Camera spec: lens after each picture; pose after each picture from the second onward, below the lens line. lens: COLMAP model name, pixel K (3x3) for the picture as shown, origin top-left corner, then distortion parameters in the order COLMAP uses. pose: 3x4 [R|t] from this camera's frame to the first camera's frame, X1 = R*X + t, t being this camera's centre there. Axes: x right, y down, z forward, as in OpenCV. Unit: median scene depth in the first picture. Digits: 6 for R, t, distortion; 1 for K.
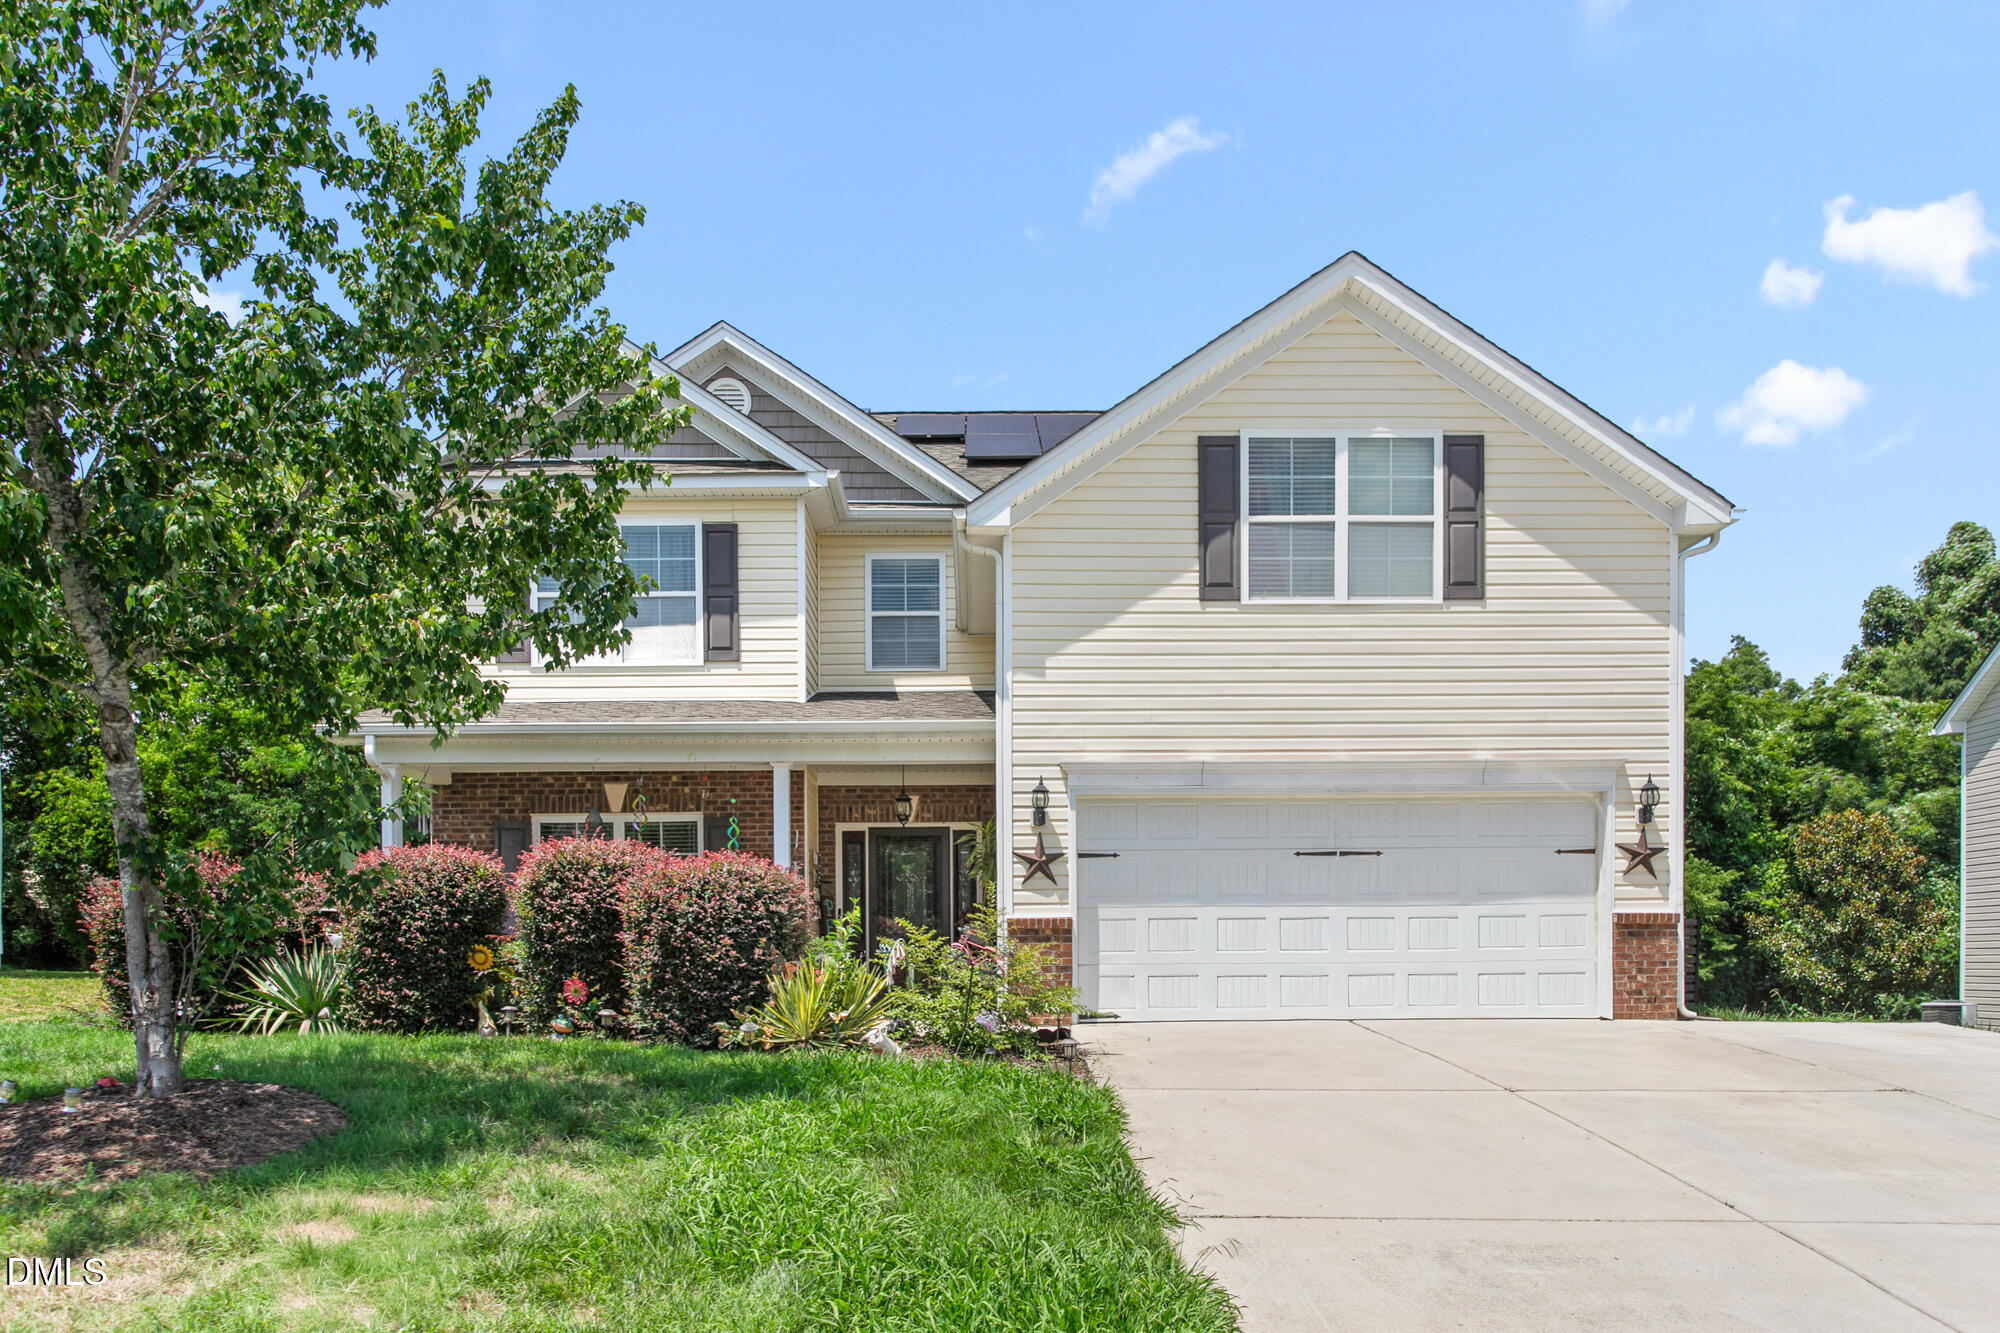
lens RADIAL K [[1390.9, 0, 1000.0], [0, 1390.9, 666.5], [0, 0, 1]] dist [0.000718, 0.000077]
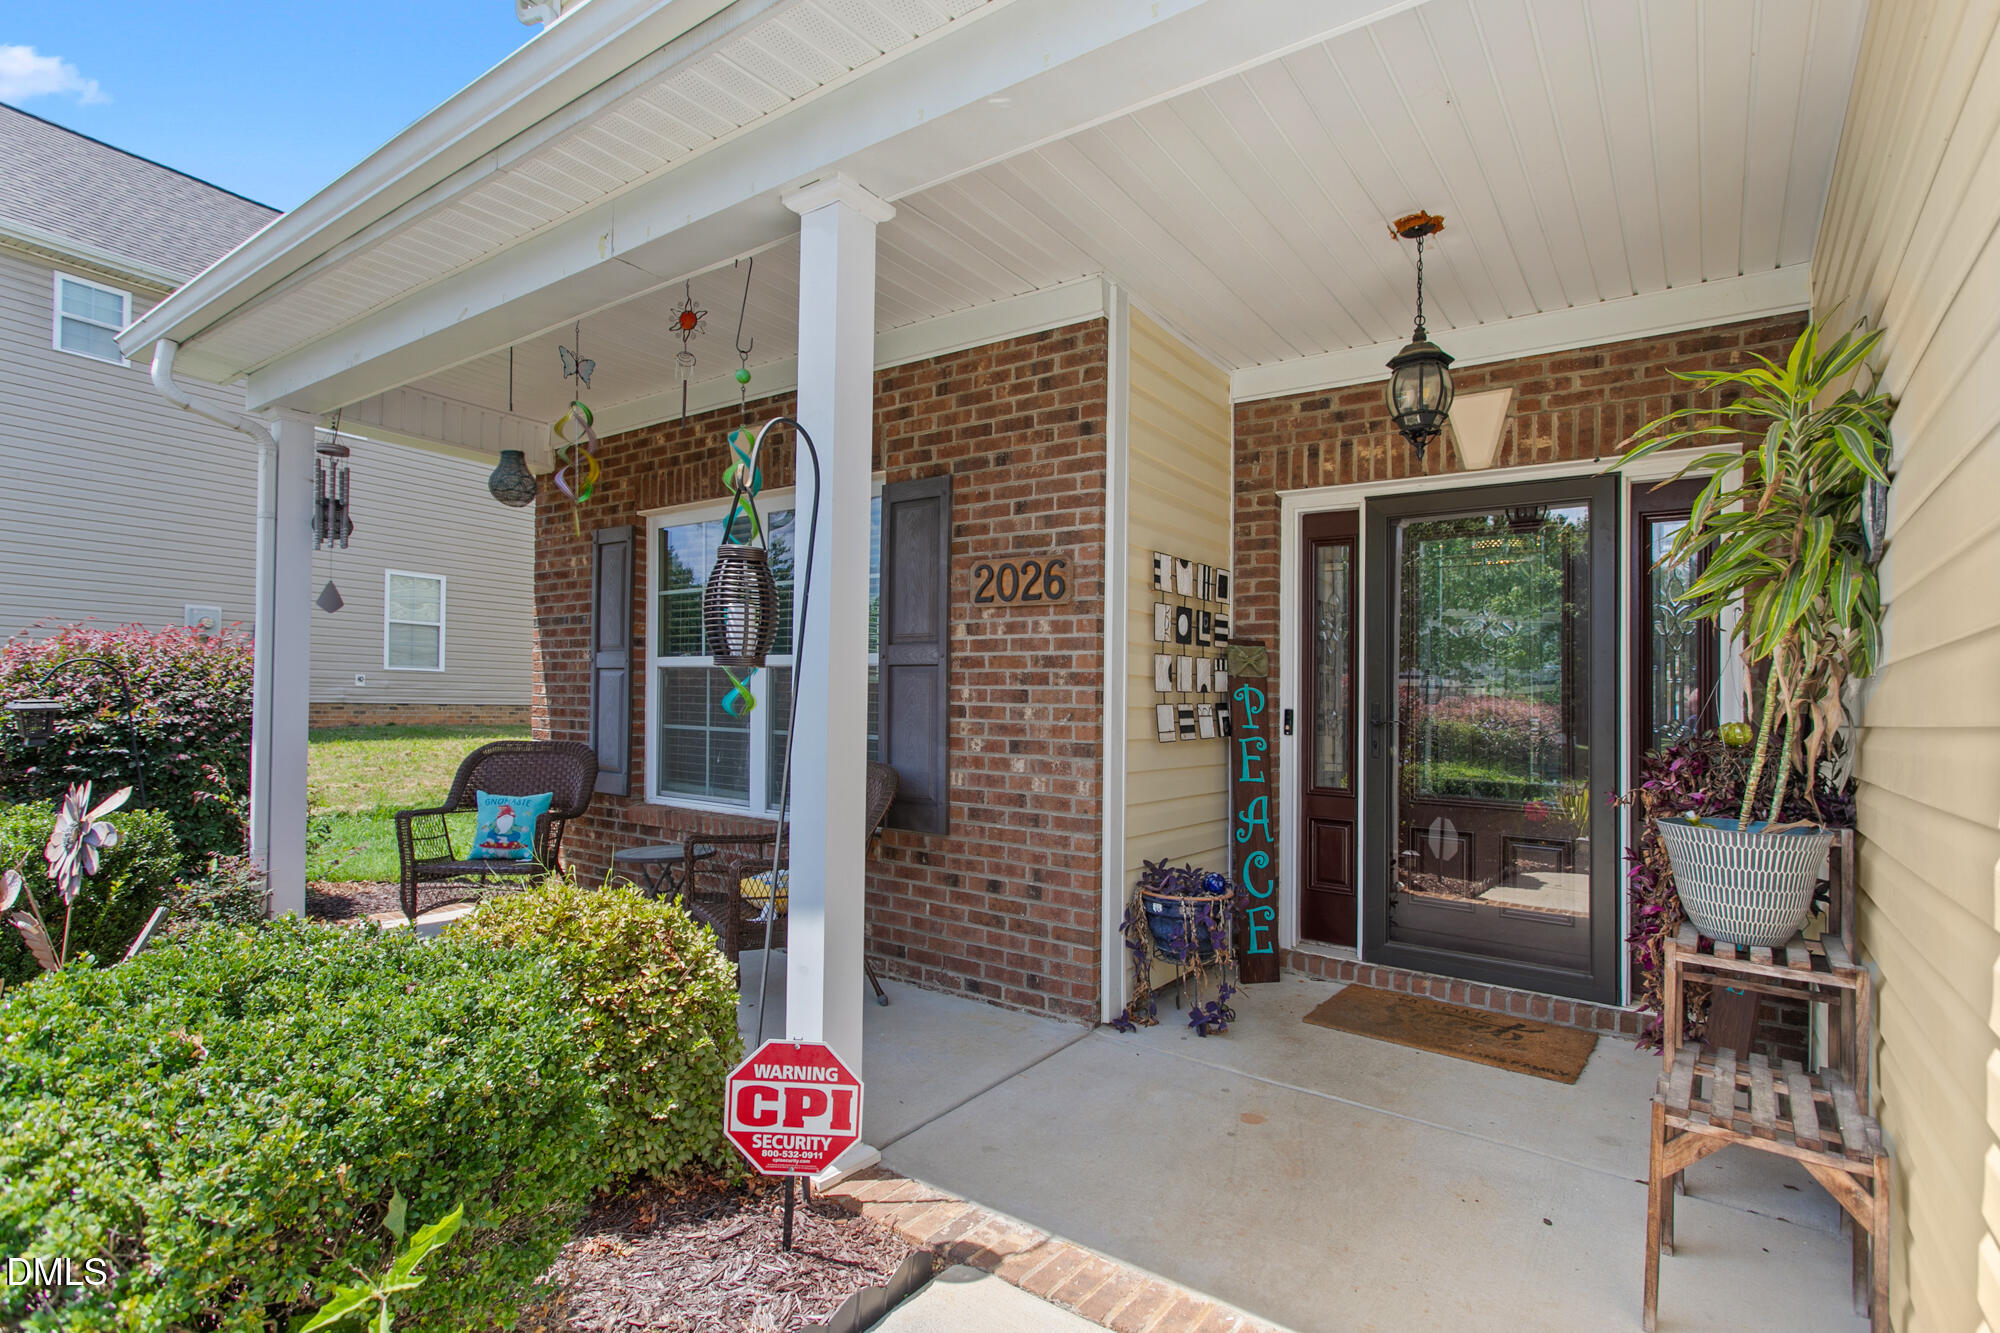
lens RADIAL K [[967.1, 0, 1006.8], [0, 967.1, 681.0], [0, 0, 1]] dist [-0.001801, 0.000293]
pose [[0.801755, 0.019878, -0.597322, -0.014822], [0.094641, 0.982613, 0.159732, 0.114173], [0.590112, -0.184597, 0.785934, 0.729360]]
